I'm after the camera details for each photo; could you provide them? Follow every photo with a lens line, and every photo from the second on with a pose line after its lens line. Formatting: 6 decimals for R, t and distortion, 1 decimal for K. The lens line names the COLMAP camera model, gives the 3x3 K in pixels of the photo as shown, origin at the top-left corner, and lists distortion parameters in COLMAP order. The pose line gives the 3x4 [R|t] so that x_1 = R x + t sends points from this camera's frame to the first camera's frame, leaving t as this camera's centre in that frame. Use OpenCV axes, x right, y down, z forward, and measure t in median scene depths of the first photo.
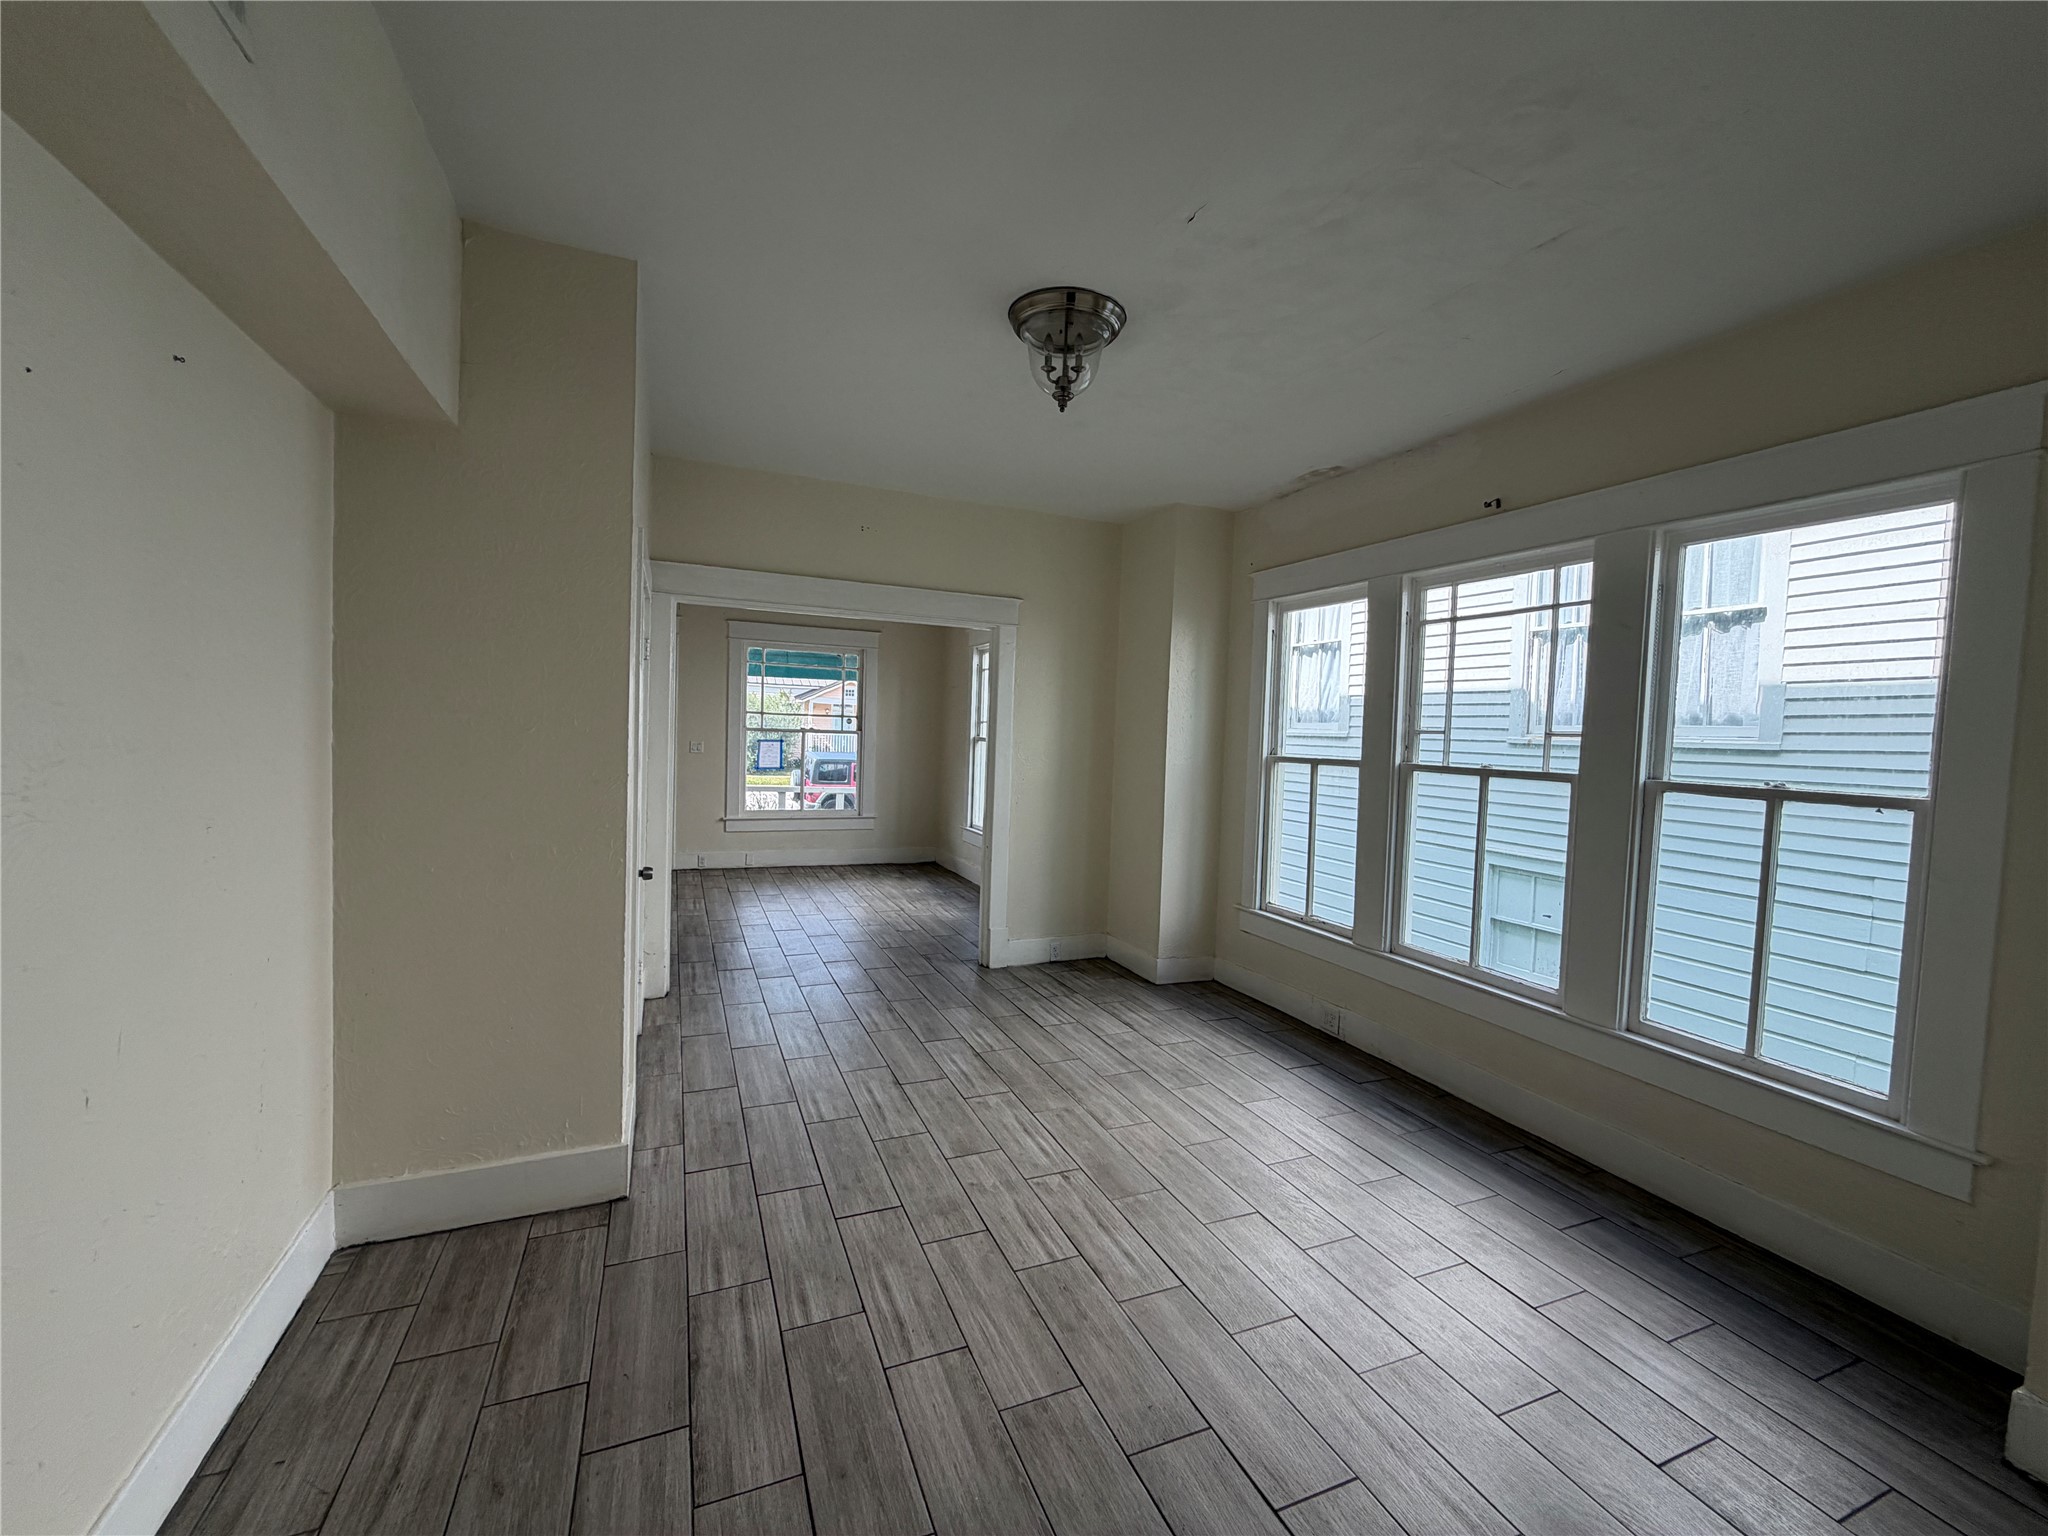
lens RADIAL K [[814.8, 0, 1024.3], [0, 814.8, 768.7], [0, 0, 1]] dist [0.002677, -0.000185]
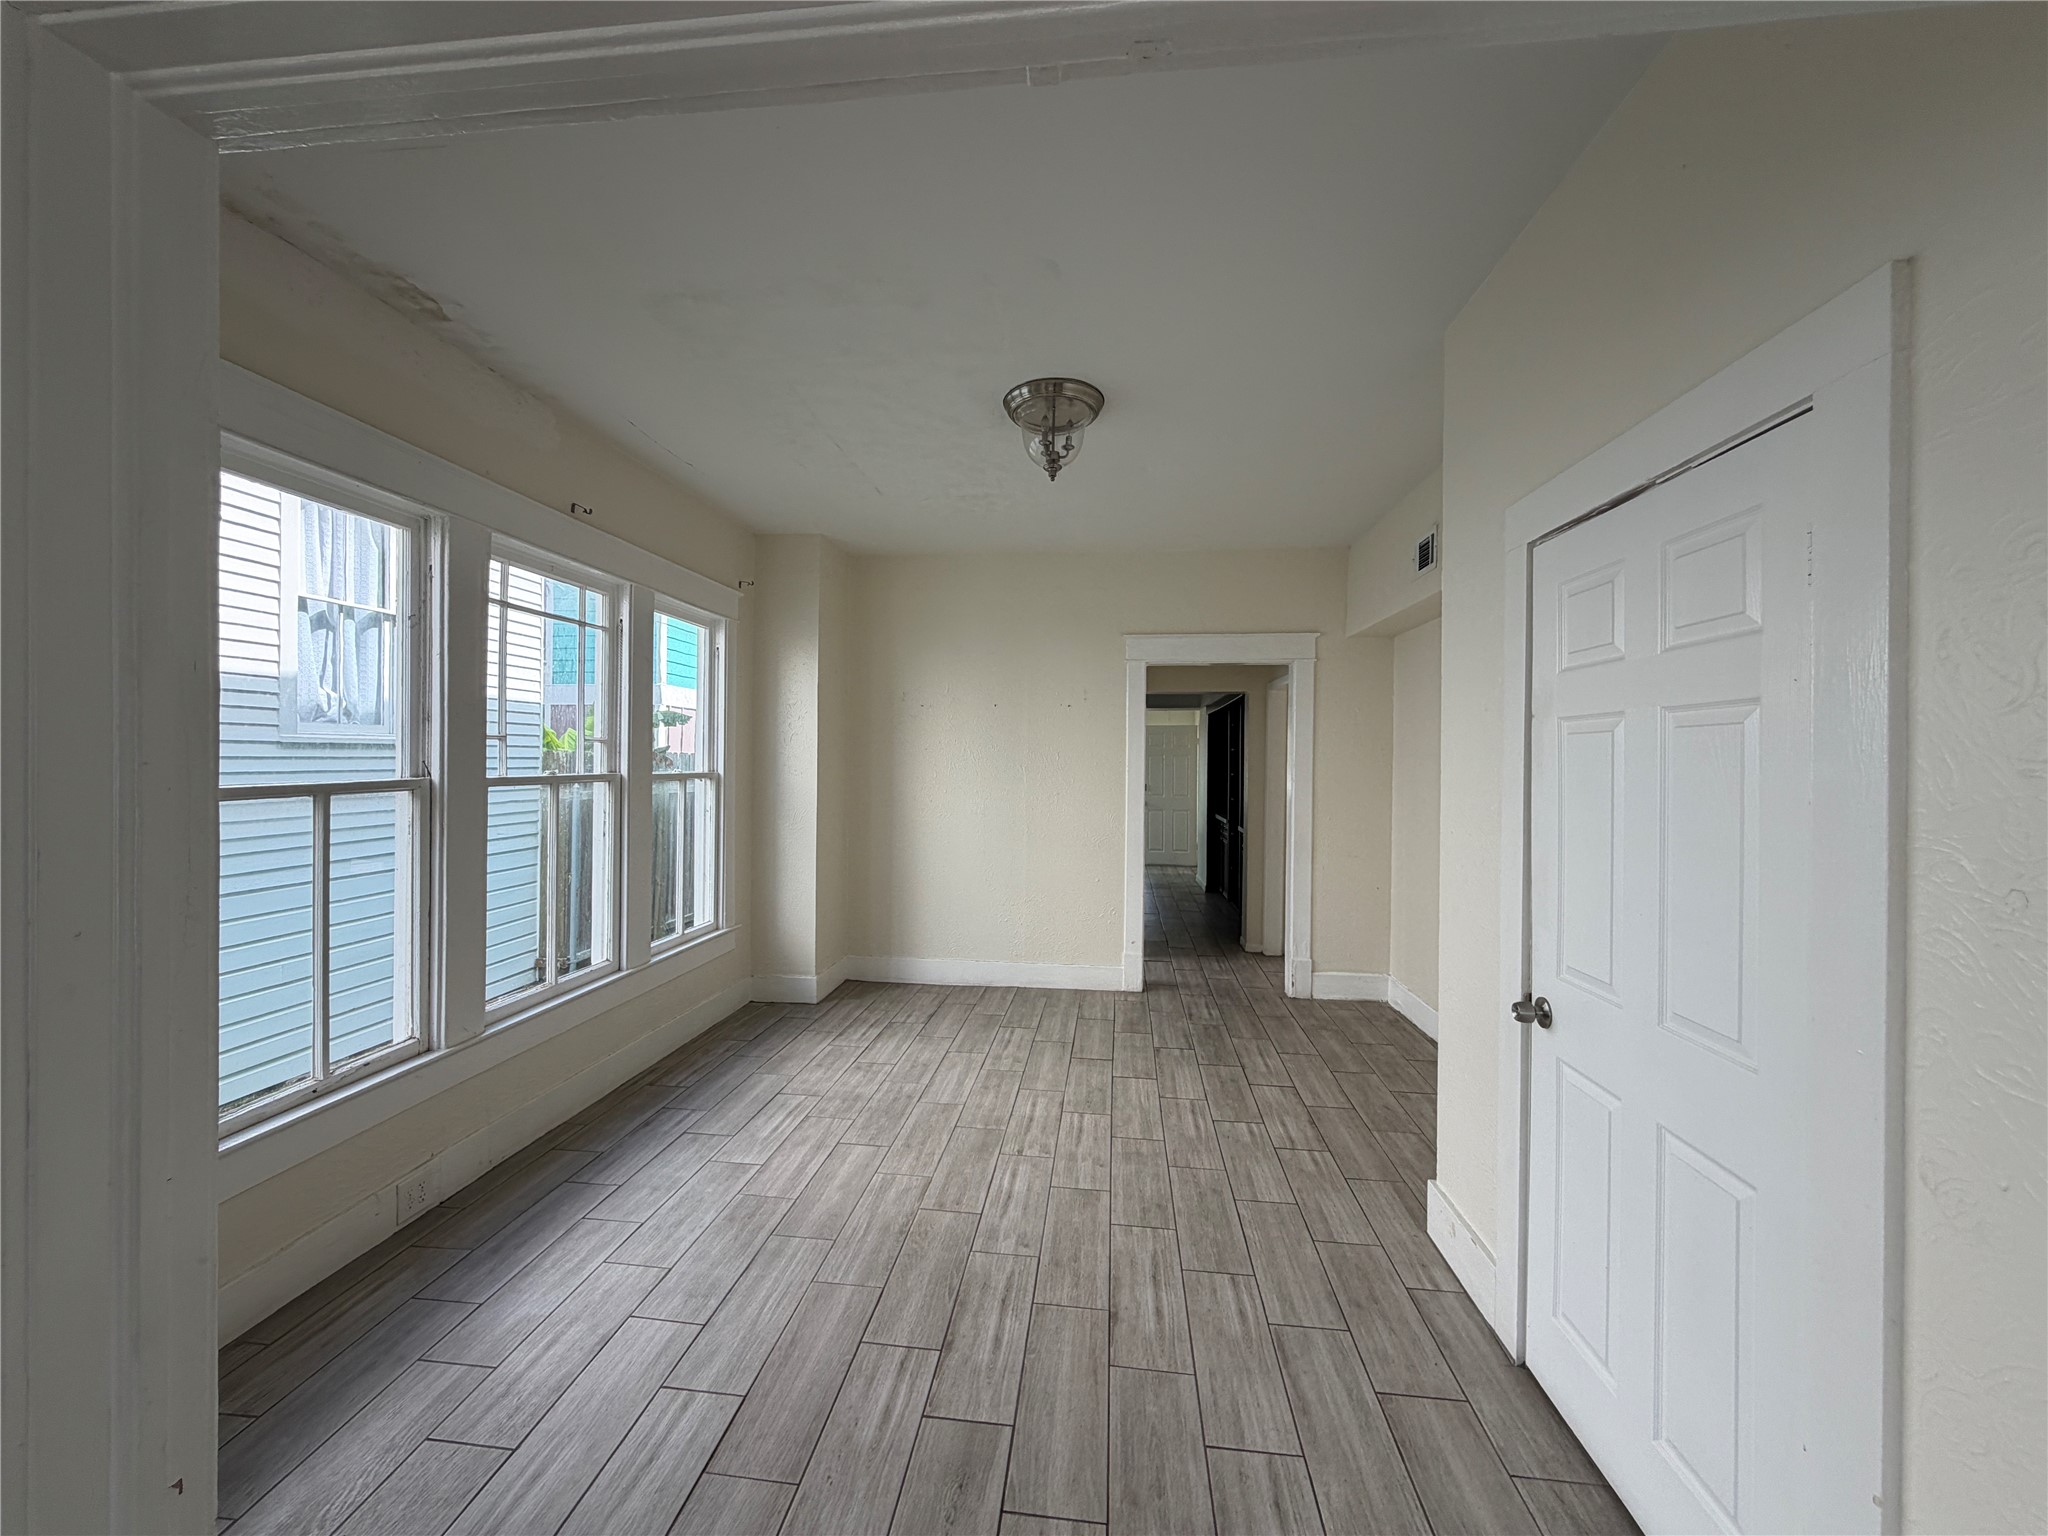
lens RADIAL K [[814.8, 0, 1025.5], [0, 814.8, 758.2], [0, 0, 1]] dist [0.002677, -0.000185]
pose [[-0.867957, -0.043612, 0.494721, -0.404414], [-0.015726, 0.998051, 0.060392, -0.090214], [-0.496391, 0.044638, -0.866951, 1.611188]]
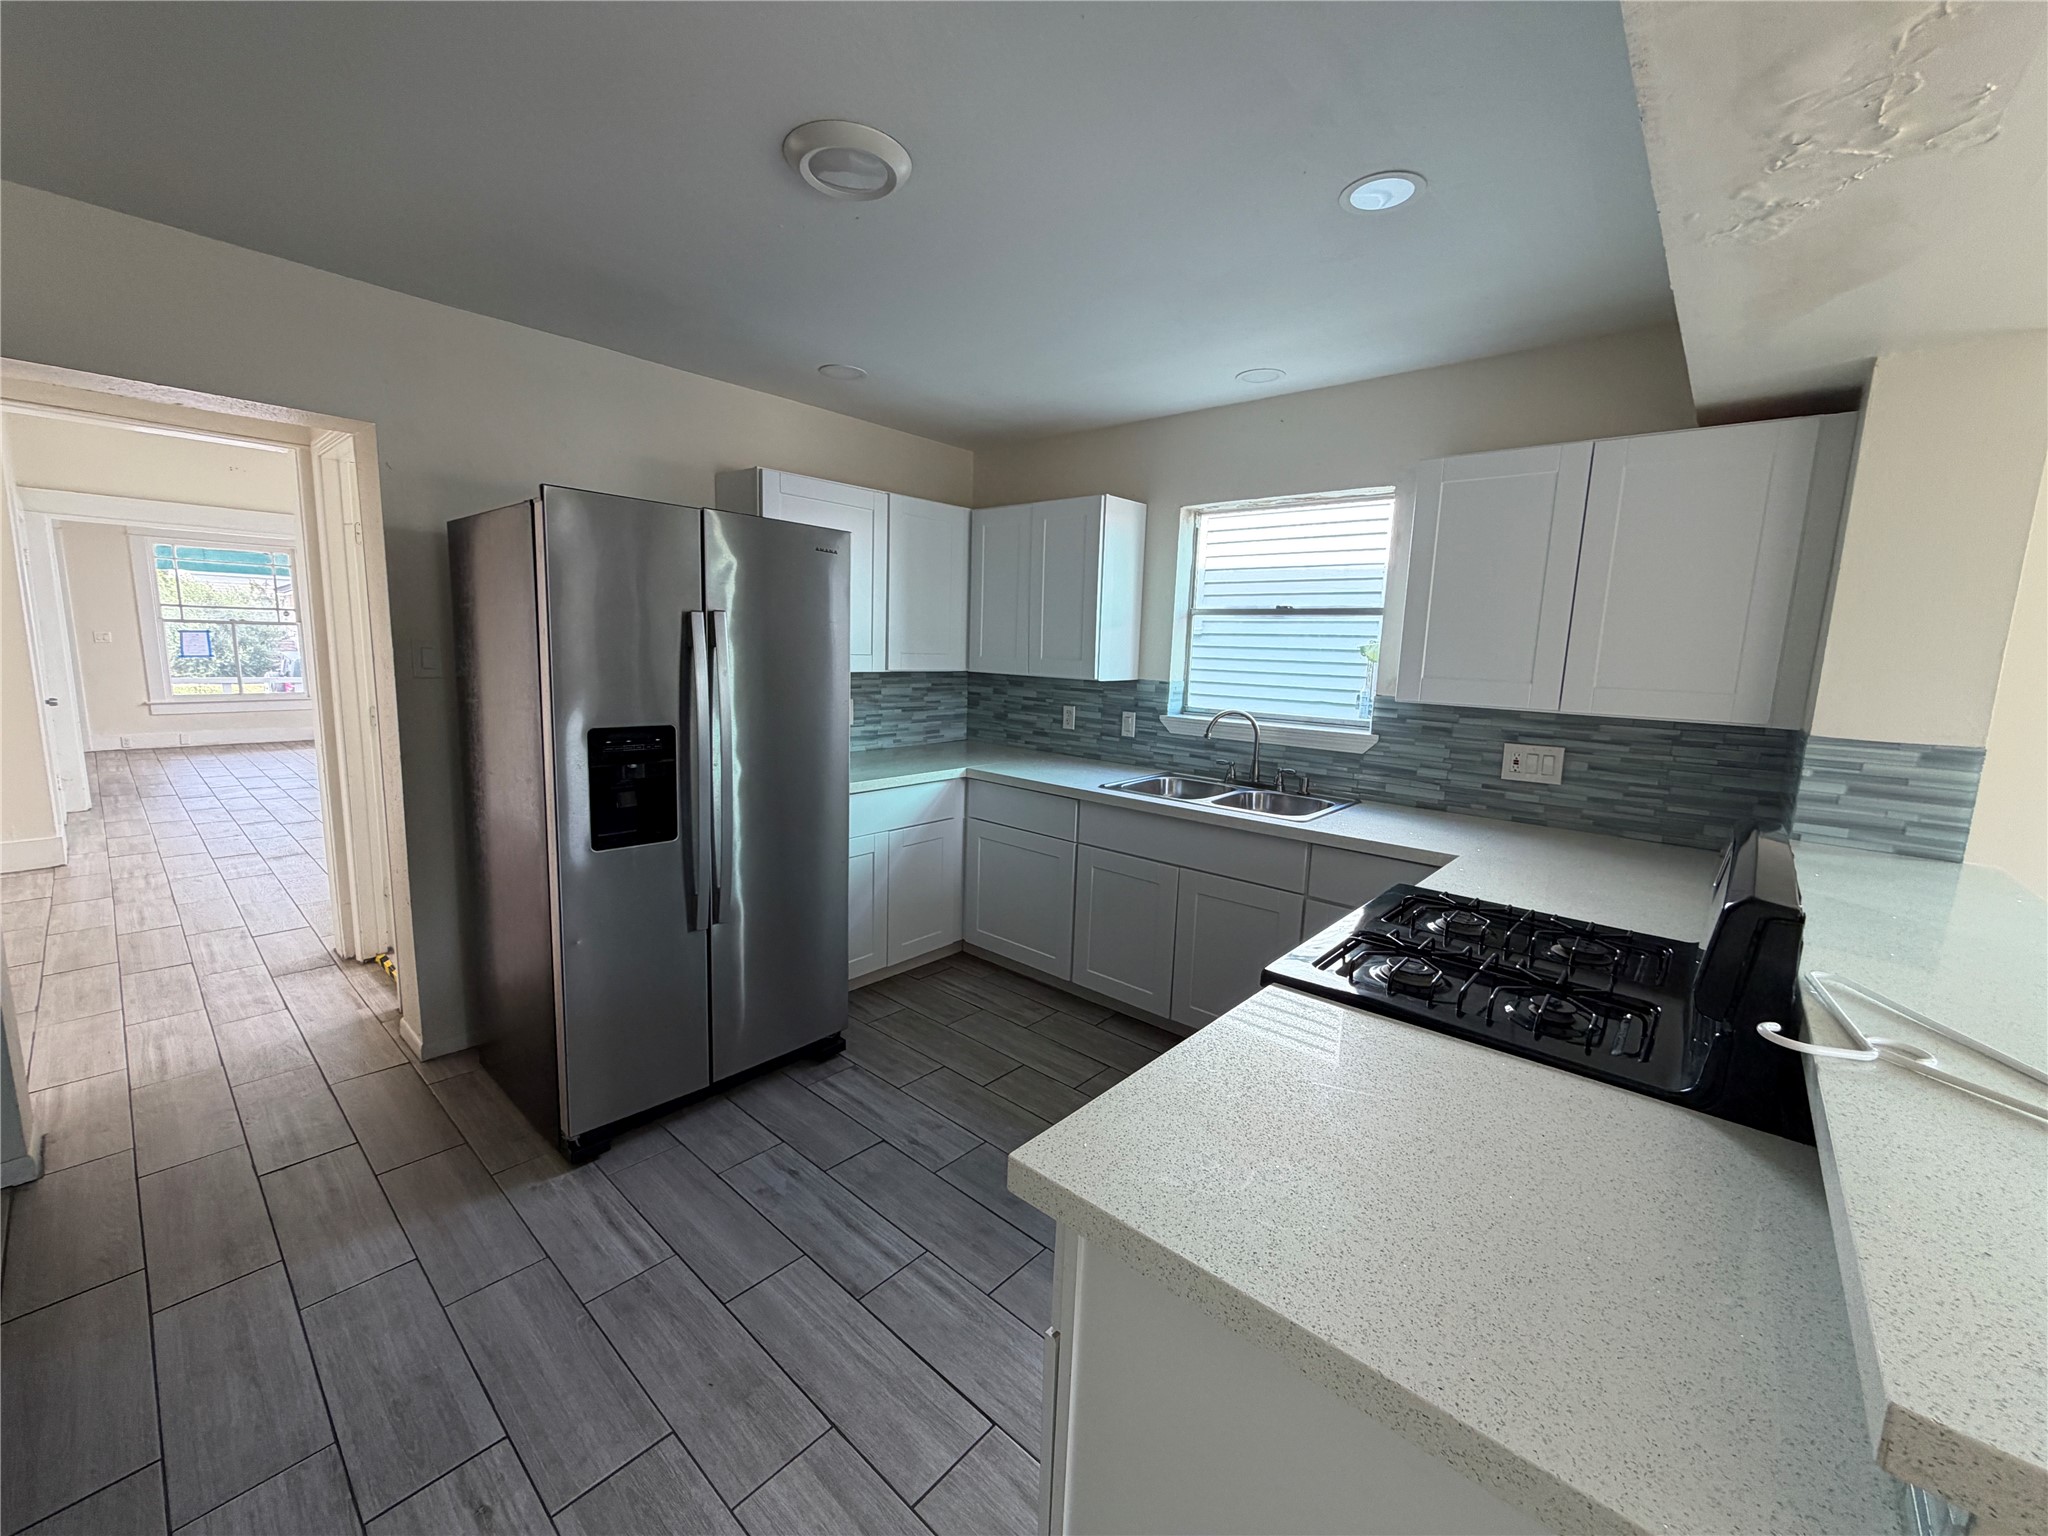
lens RADIAL K [[814.8, 0, 1015.4], [0, 814.8, 769.9], [0, 0, 1]] dist [0.002677, -0.000185]
pose [[0.905465, -0.070795, 0.418474, 0.567430], [0.018424, 0.991617, 0.127892, 0.080850], [-0.424020, -0.108092, 0.899179, -1.256874]]
